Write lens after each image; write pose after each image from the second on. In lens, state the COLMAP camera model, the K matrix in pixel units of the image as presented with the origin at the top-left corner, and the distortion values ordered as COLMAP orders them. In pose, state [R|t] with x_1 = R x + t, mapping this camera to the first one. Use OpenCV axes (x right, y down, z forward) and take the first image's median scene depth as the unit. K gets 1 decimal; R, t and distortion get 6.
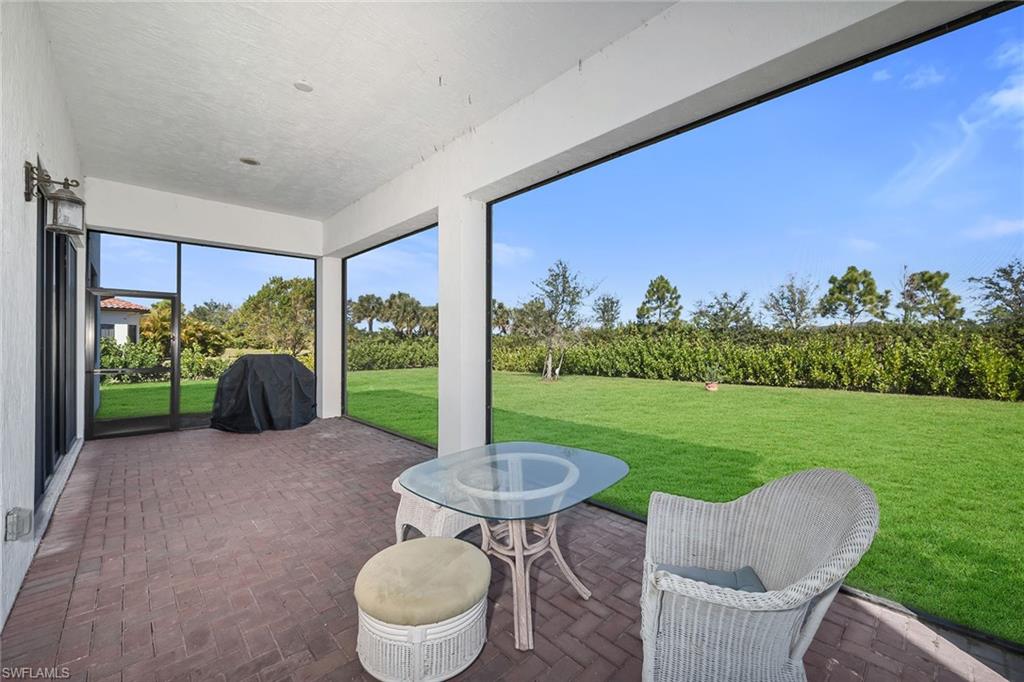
lens RADIAL K [[398.9, 0, 515.4], [0, 398.9, 346.8], [0, 0, 1]] dist [0.001890, 0.000417]
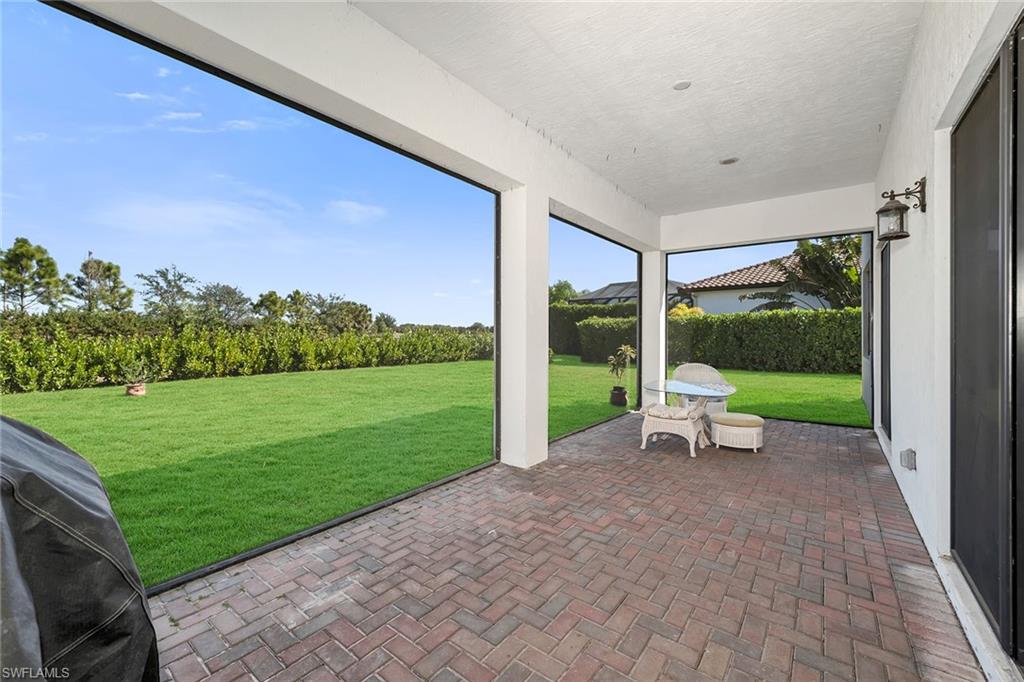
lens RADIAL K [[398.9, 0, 517.9], [0, 398.9, 332.4], [0, 0, 1]] dist [0.001890, 0.000417]
pose [[-0.131934, 0.000474, 0.991258, -0.908005], [0.009722, 0.999952, 0.000815, -0.011004], [-0.991211, 0.009745, -0.131932, 0.944929]]
